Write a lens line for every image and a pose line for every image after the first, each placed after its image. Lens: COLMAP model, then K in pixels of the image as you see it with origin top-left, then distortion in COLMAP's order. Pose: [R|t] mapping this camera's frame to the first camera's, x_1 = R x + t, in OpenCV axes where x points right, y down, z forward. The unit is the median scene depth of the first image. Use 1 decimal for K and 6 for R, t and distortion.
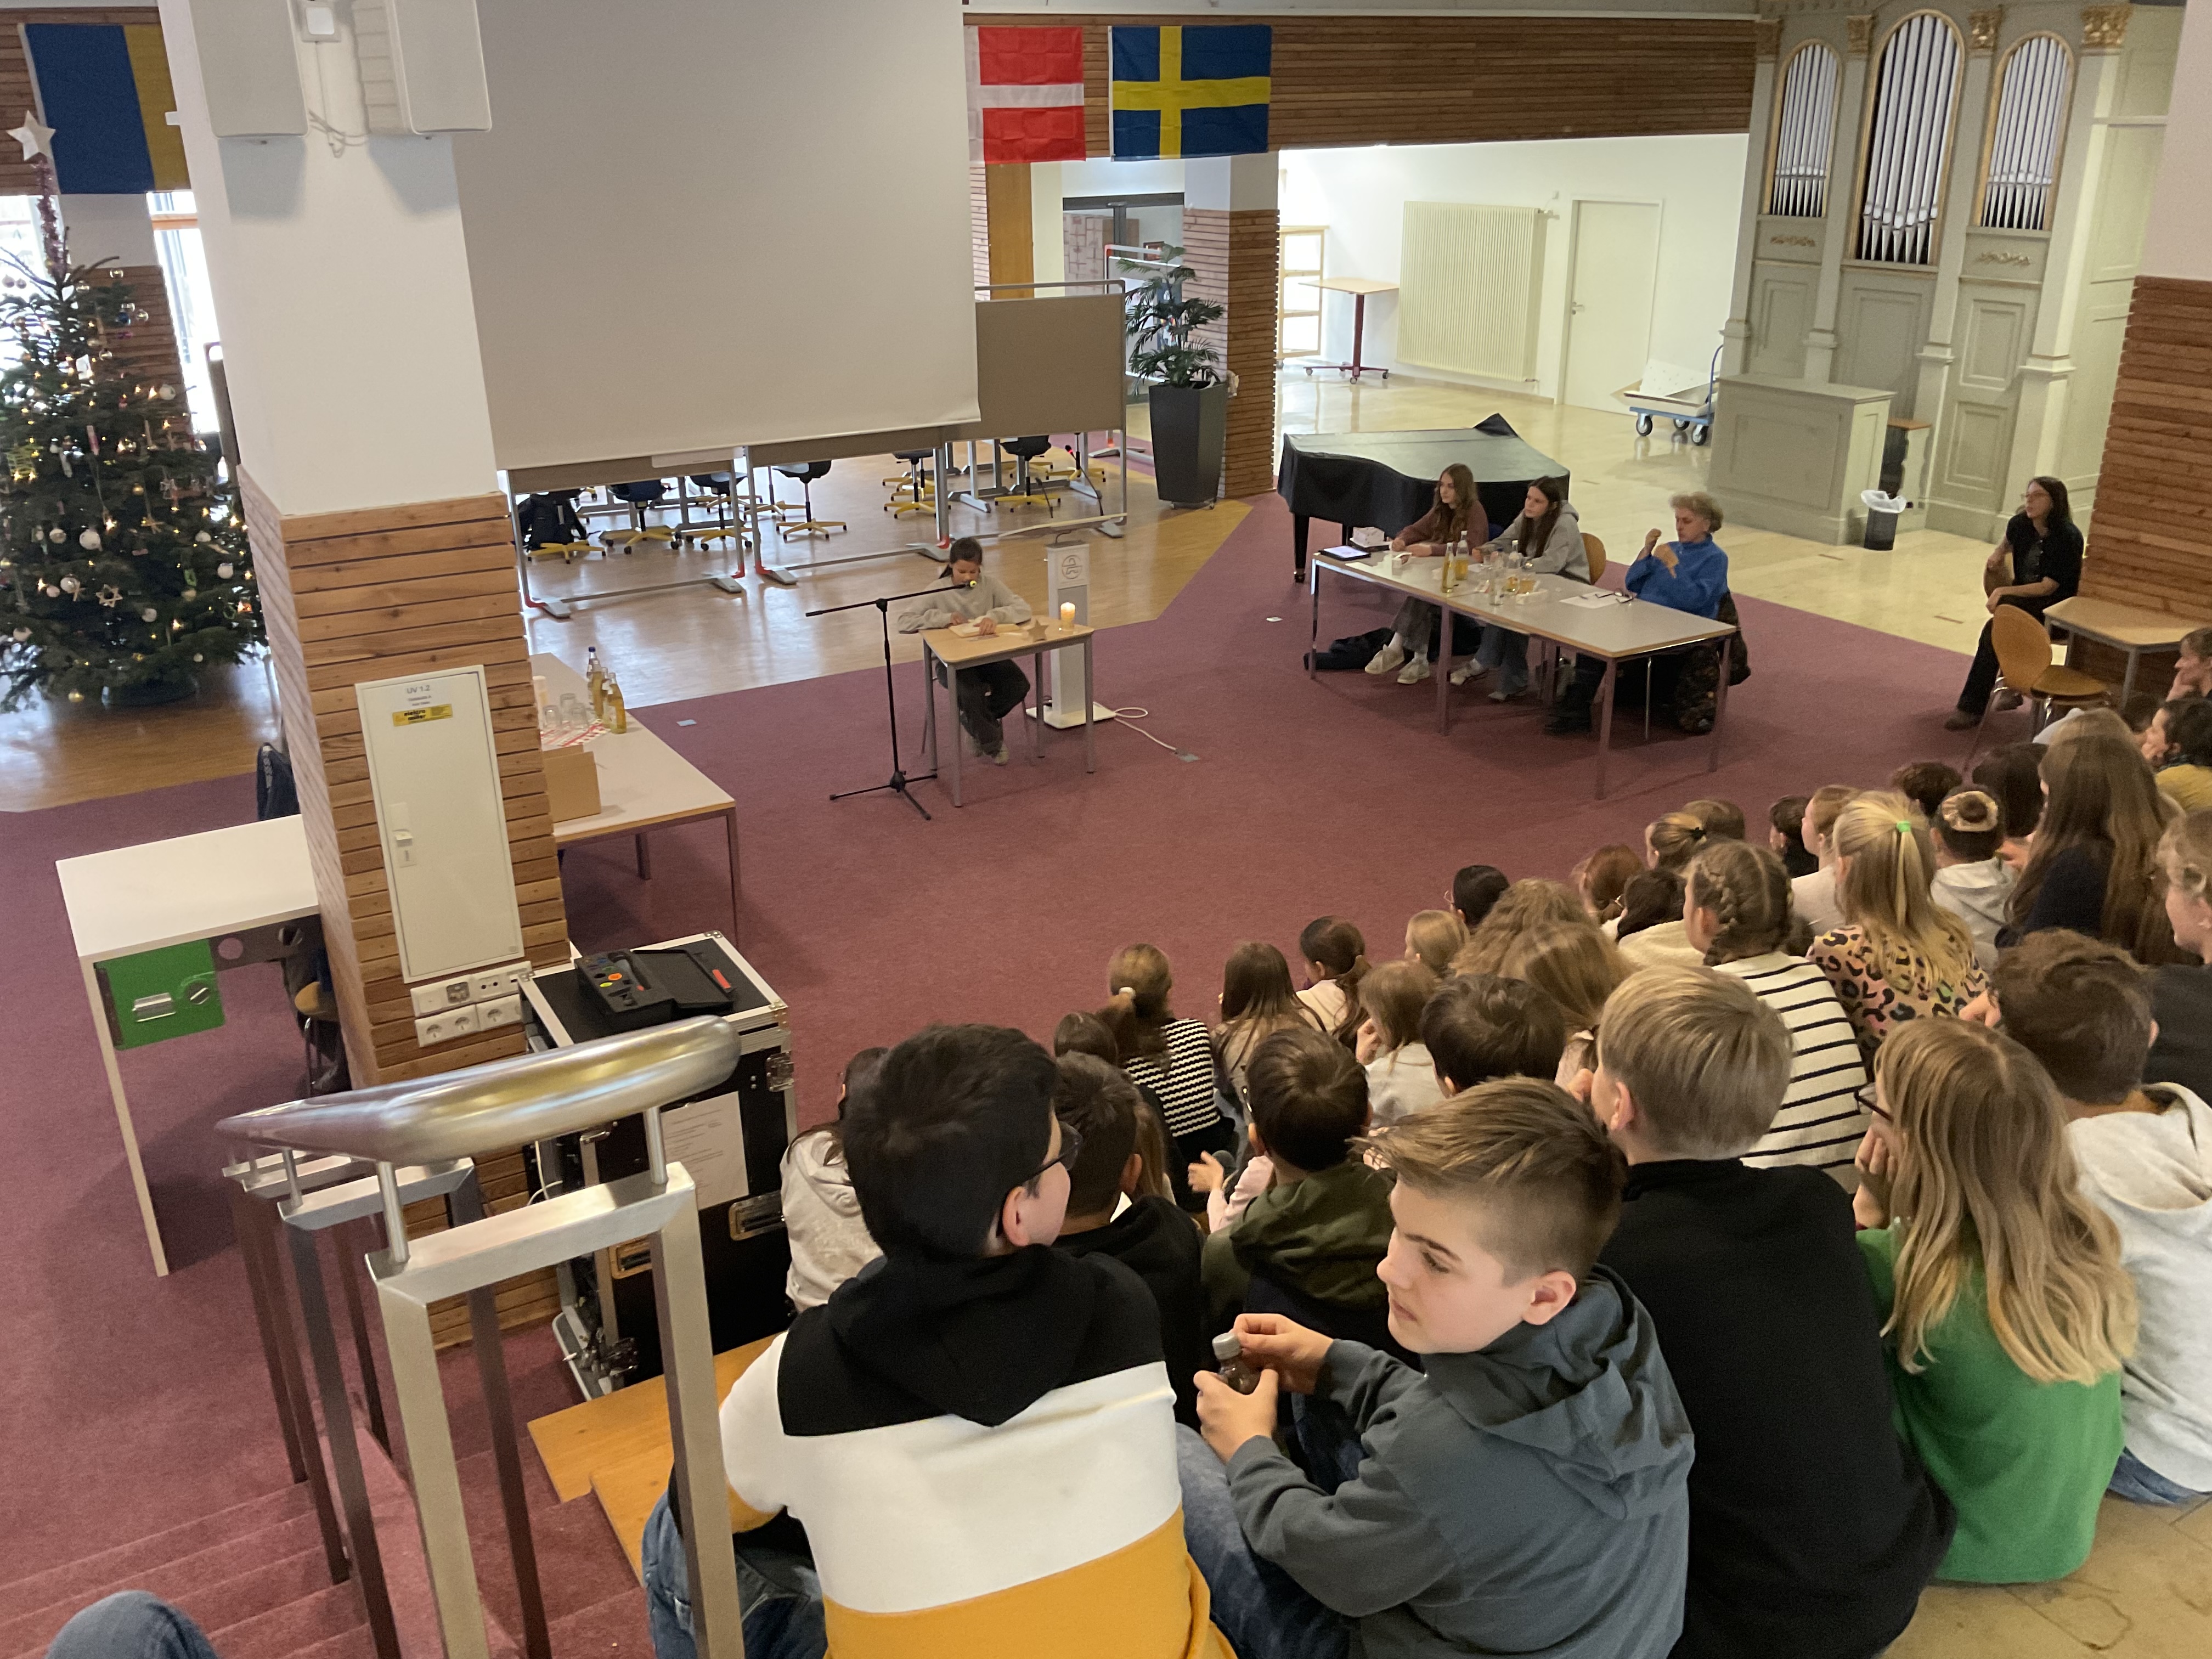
lens RADIAL K [[1819.6, 0, 1096.8], [0, 1819.6, 861.2], [0, 0, 1]] dist [0.060240, -0.118474]
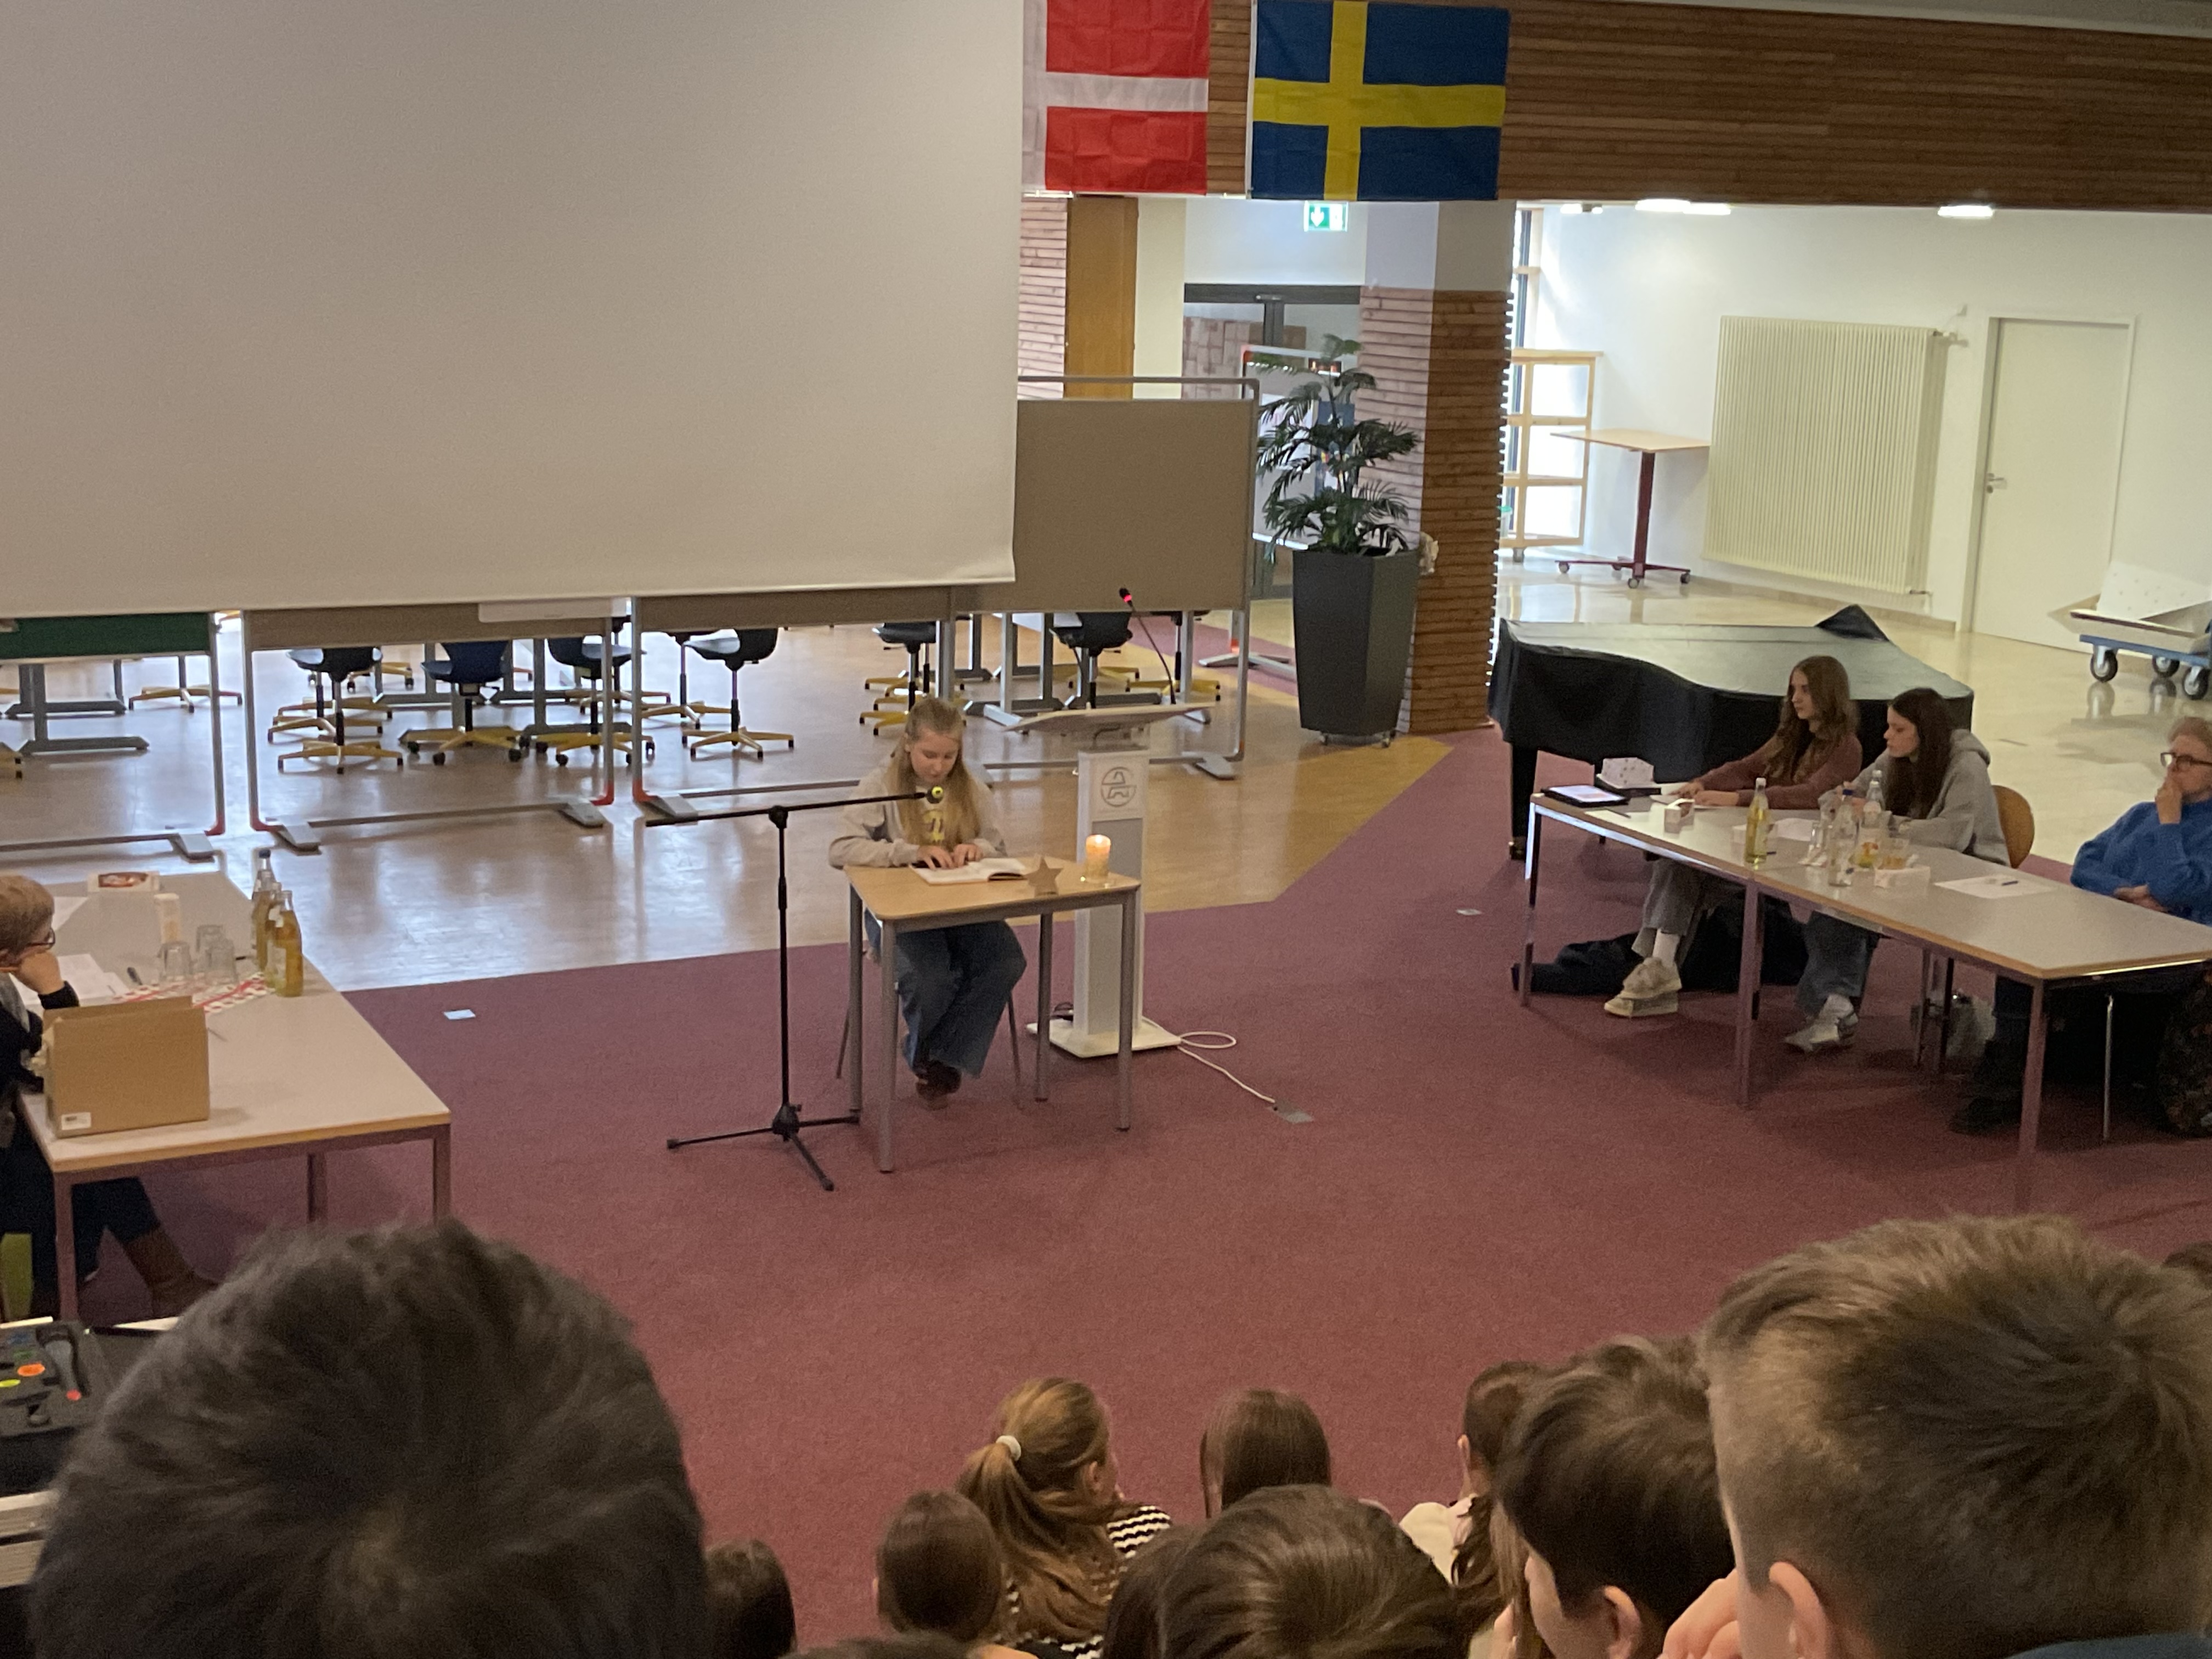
lens RADIAL K [[2818.4, 0, 1094.1], [0, 2818.4, 846.6], [0, 0, 1]] dist [0.070625, 0.000000]
pose [[0.996967, 0.054083, -0.055970, 0.022331], [-0.063031, 0.982909, -0.172964, 0.012561], [0.045659, 0.175967, 0.983337, 0.070334]]
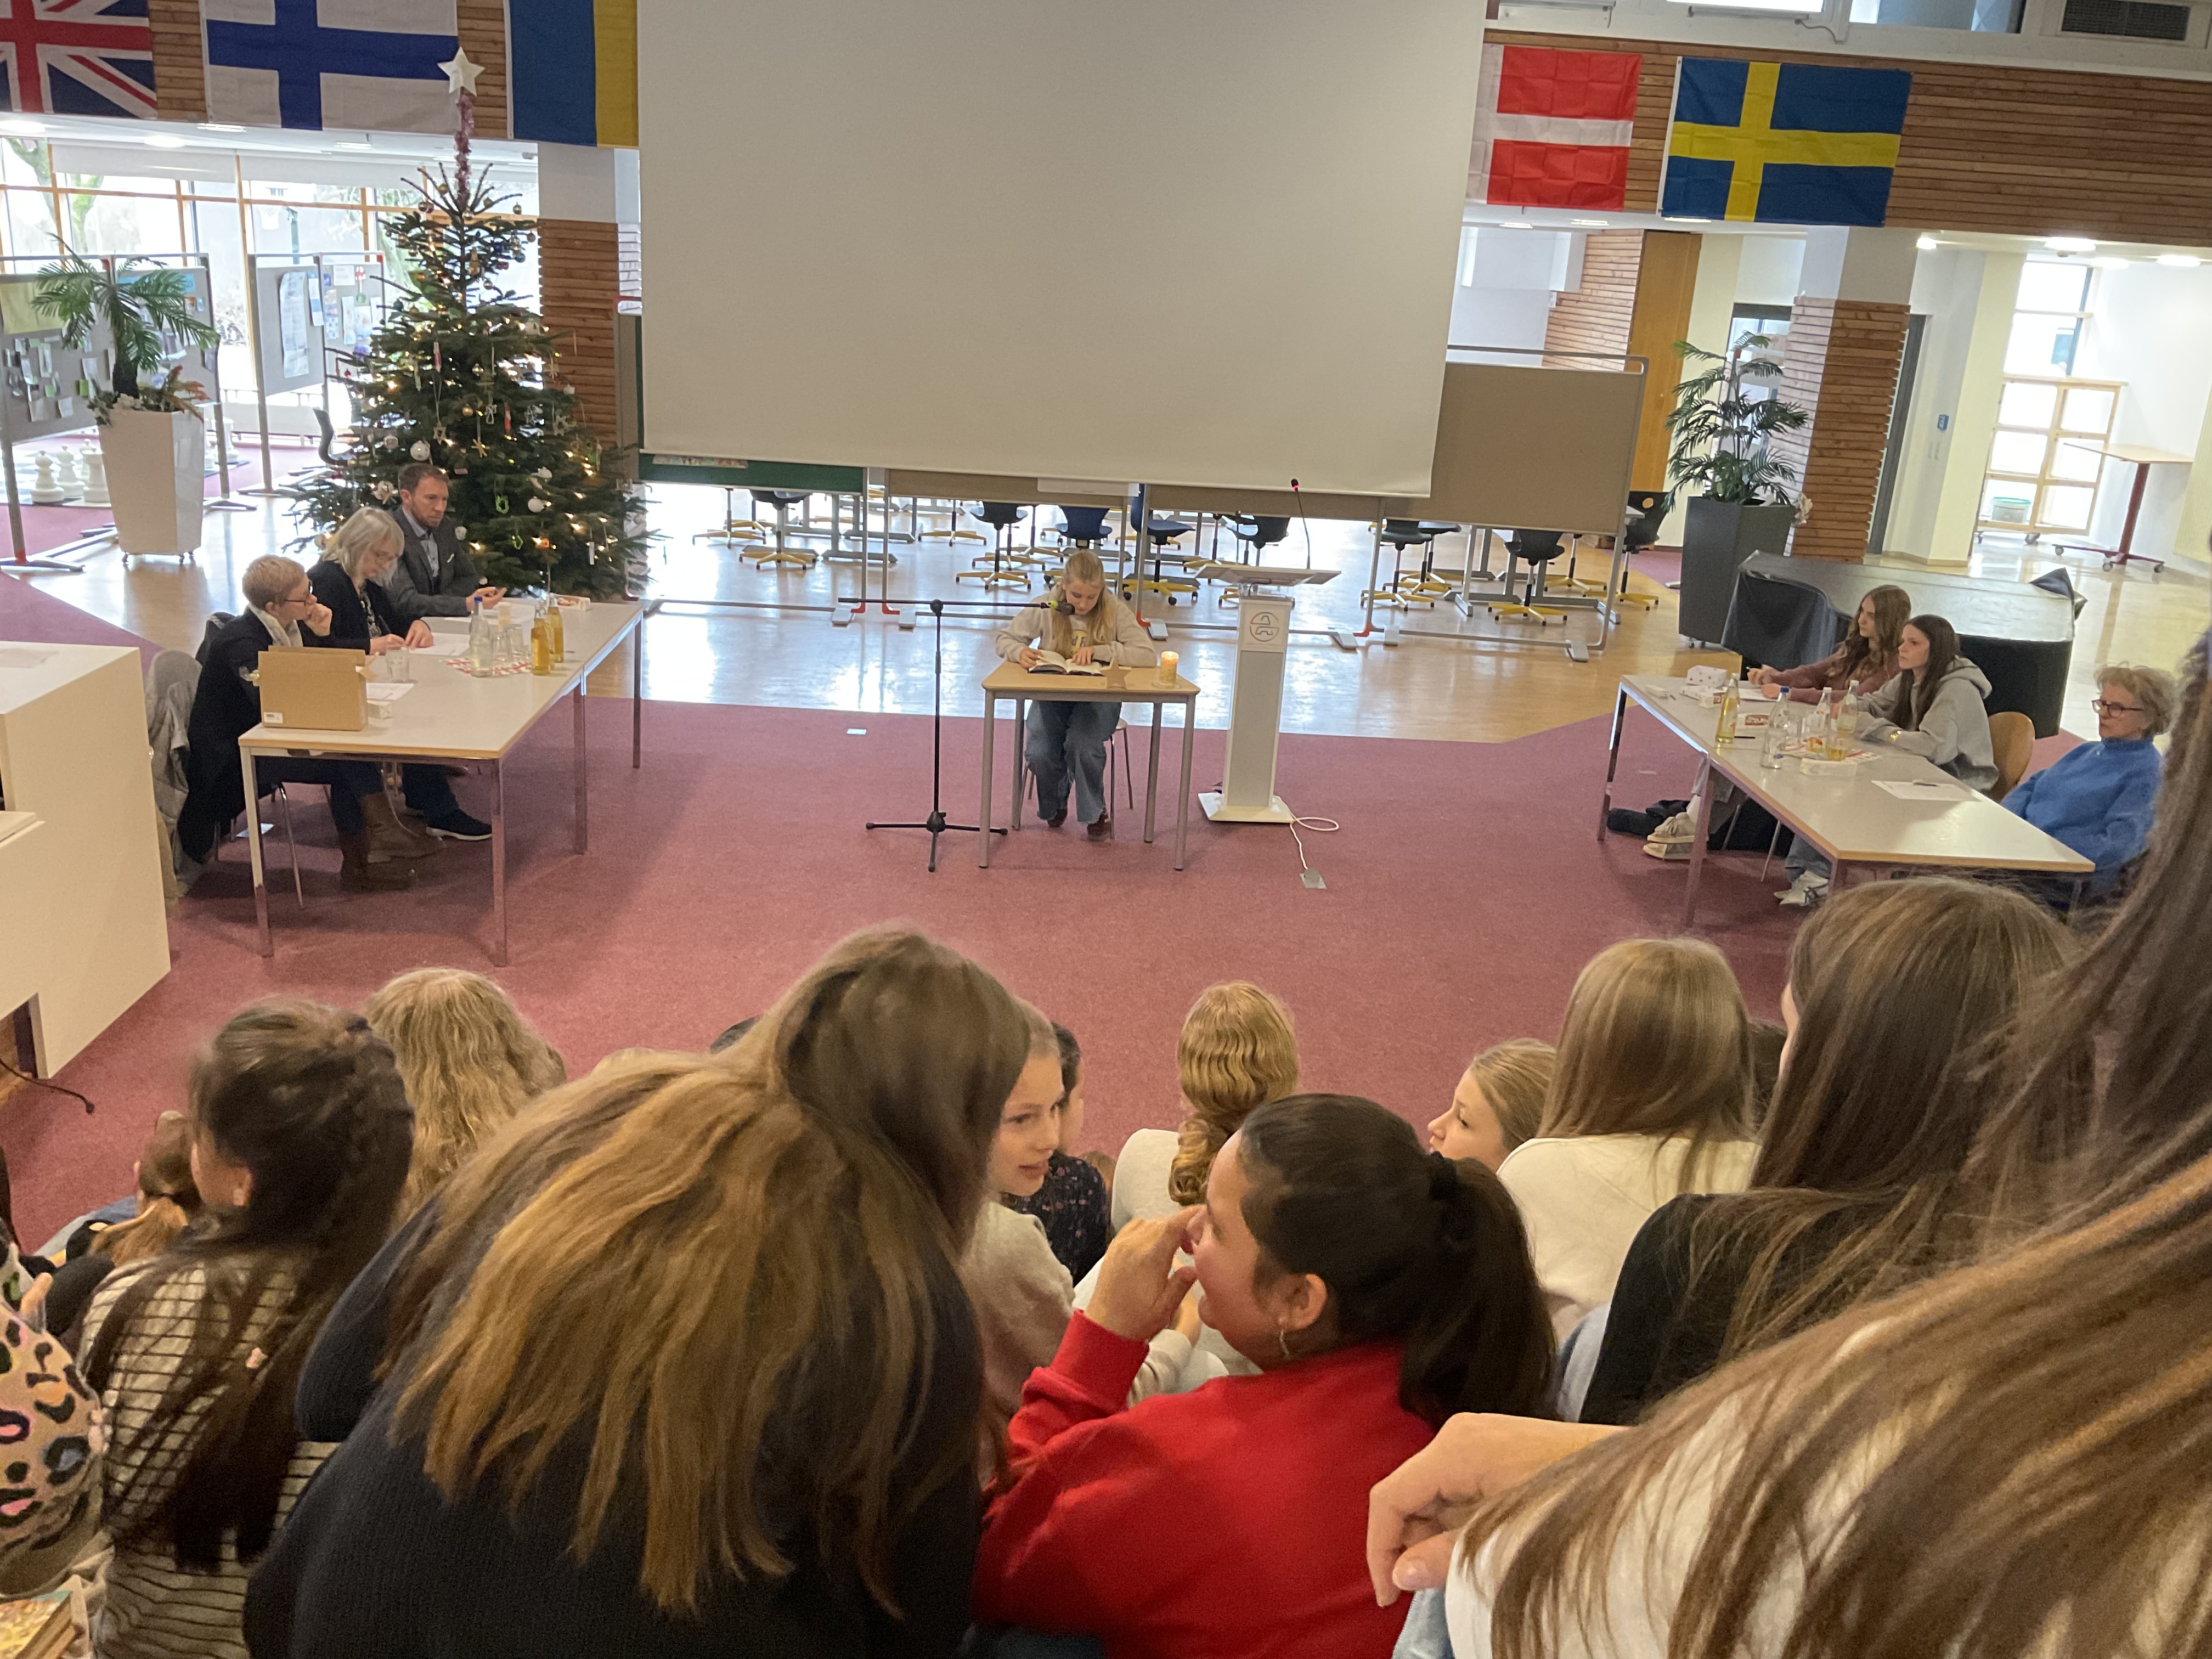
lens RADIAL K [[1819.6, 0, 1101.4], [0, 1819.6, 837.7], [0, 0, 1]] dist [0.060240, -0.118474]
pose [[0.872679, 0.211471, -0.440127, 0.213224], [-0.251997, 0.967095, -0.034990, -0.018074], [0.418245, 0.141446, 0.897254, 0.190567]]
